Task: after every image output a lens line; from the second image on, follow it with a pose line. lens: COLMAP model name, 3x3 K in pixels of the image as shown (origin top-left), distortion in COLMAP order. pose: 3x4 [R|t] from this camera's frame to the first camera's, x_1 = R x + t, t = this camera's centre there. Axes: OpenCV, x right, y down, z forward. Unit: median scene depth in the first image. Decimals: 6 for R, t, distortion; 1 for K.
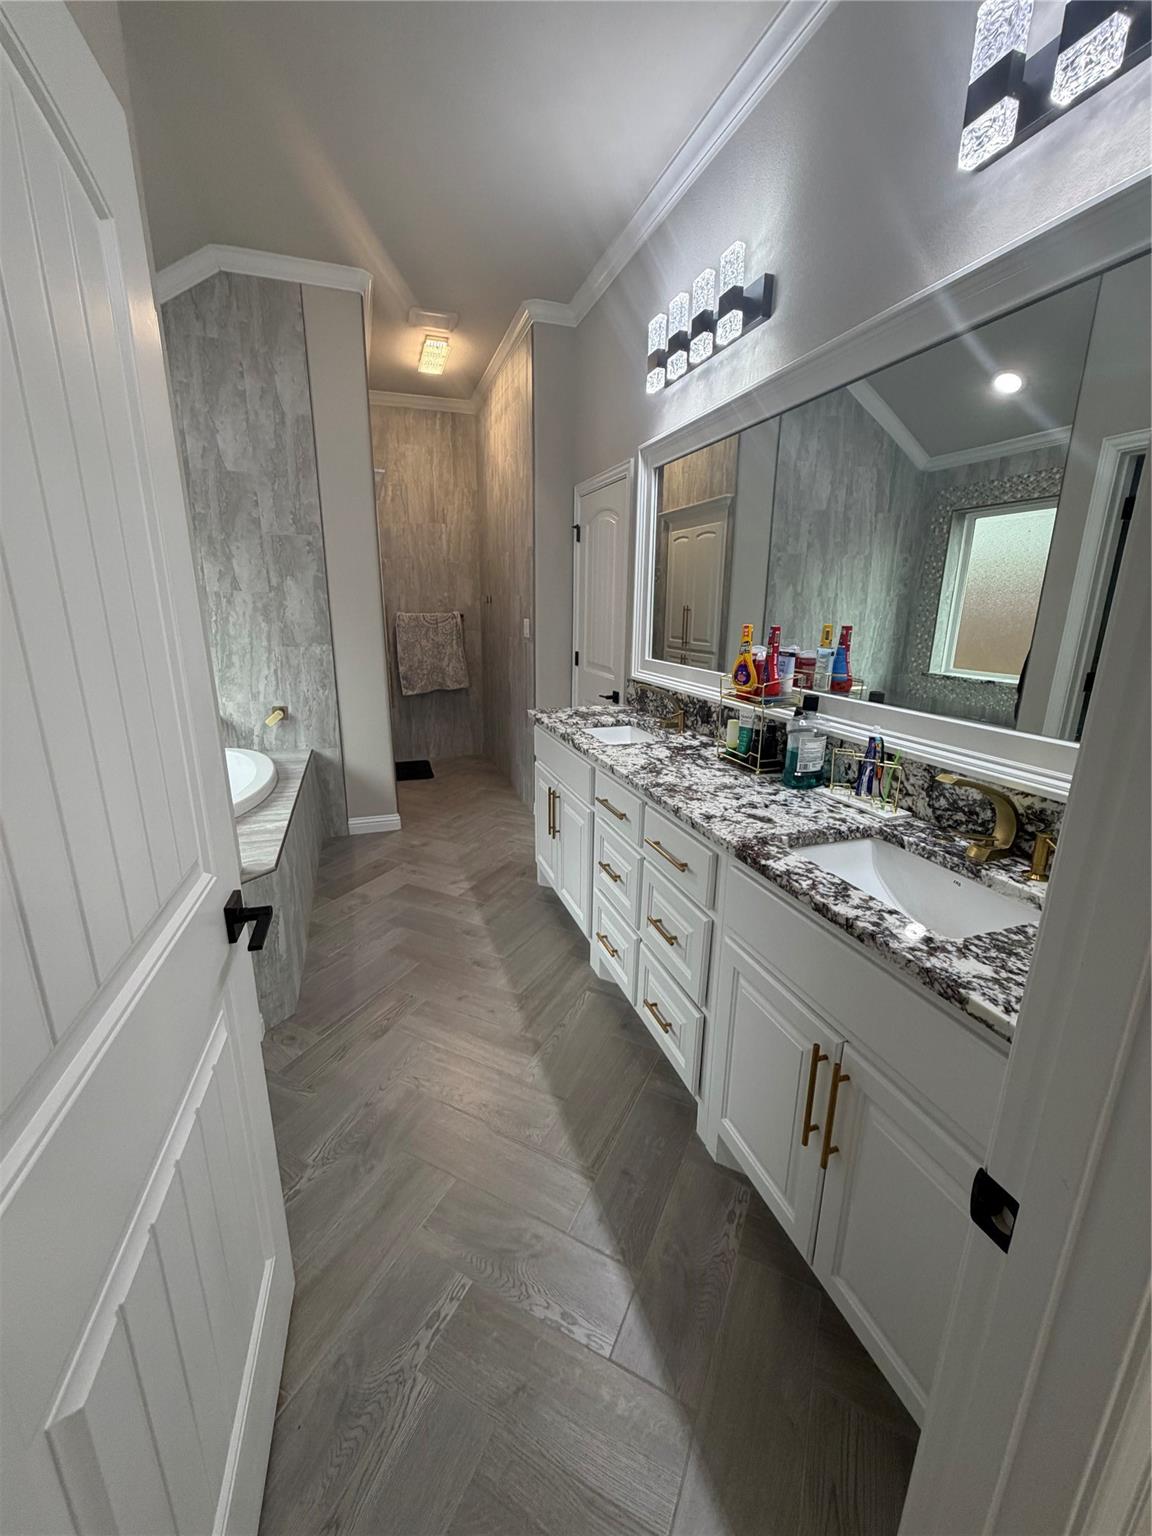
lens RADIAL K [[613.0, 0, 574.0], [0, 613.0, 766.5], [0, 0, 1]] dist [-0.001027, 0.000641]
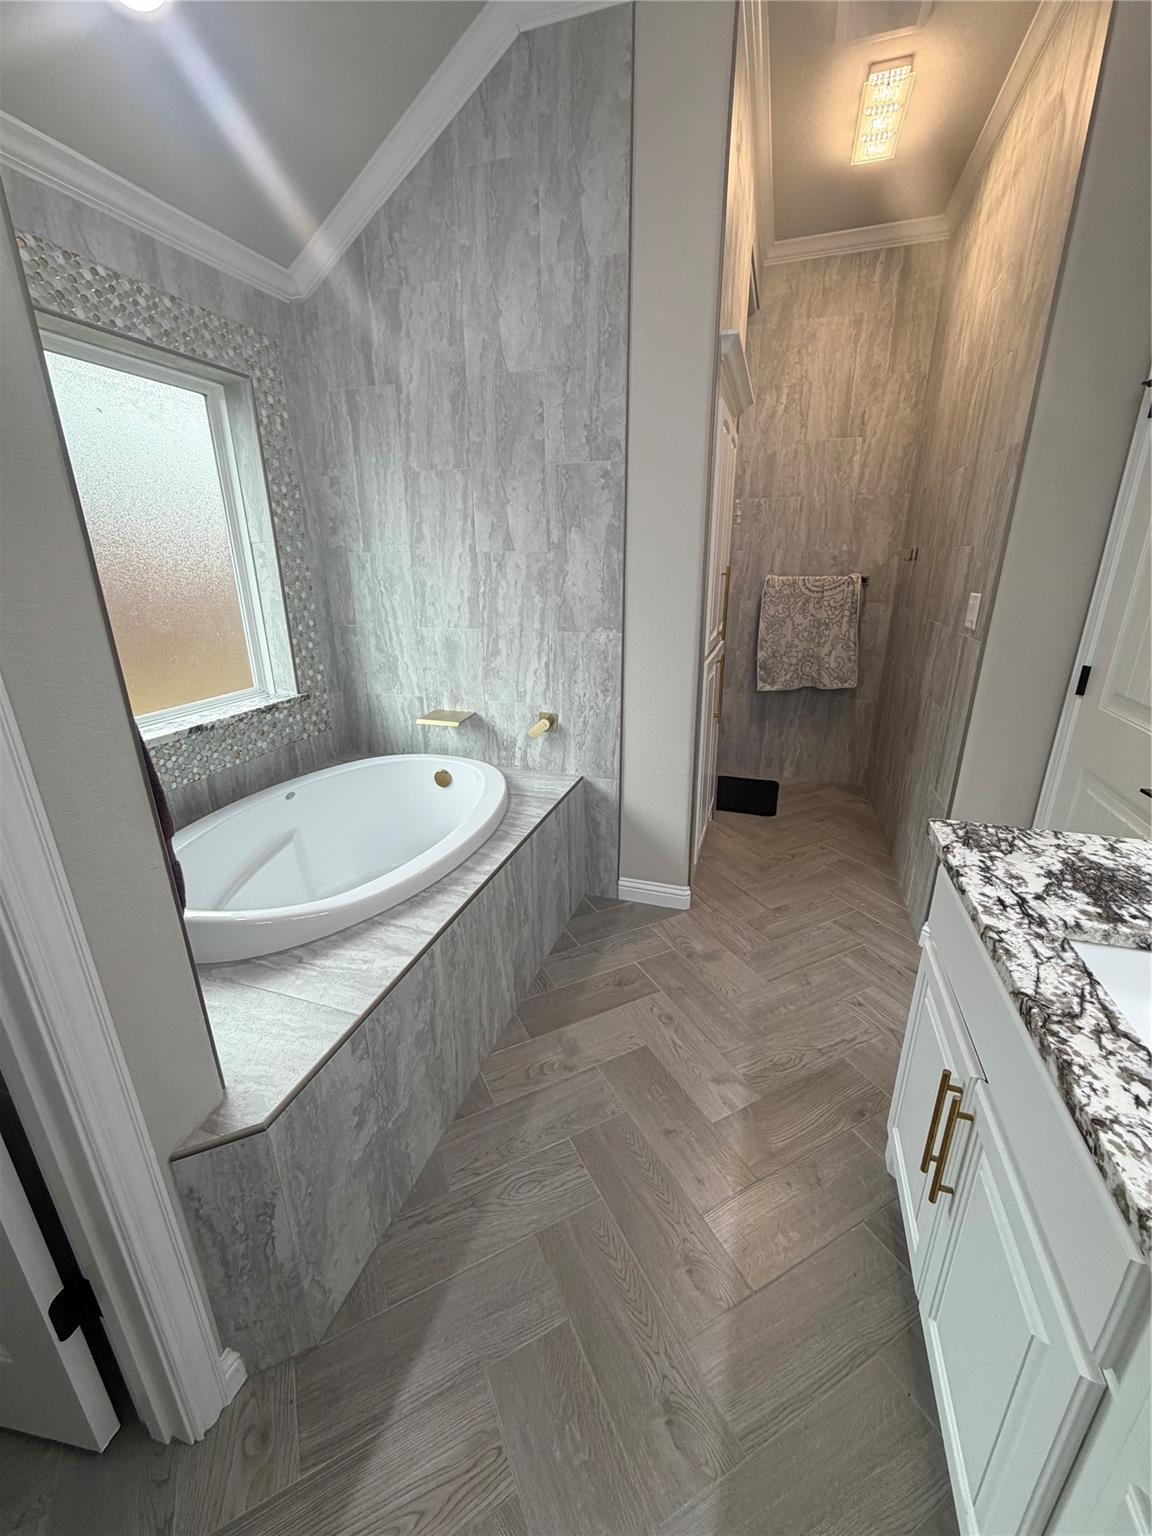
lens RADIAL K [[613.0, 0, 575.3], [0, 613.0, 765.3], [0, 0, 1]] dist [-0.001027, 0.000641]
pose [[0.801713, 0.177261, -0.570819, -0.031787], [-0.138888, 0.984120, 0.110538, -0.123210], [0.581349, -0.009340, 0.813601, 0.435127]]
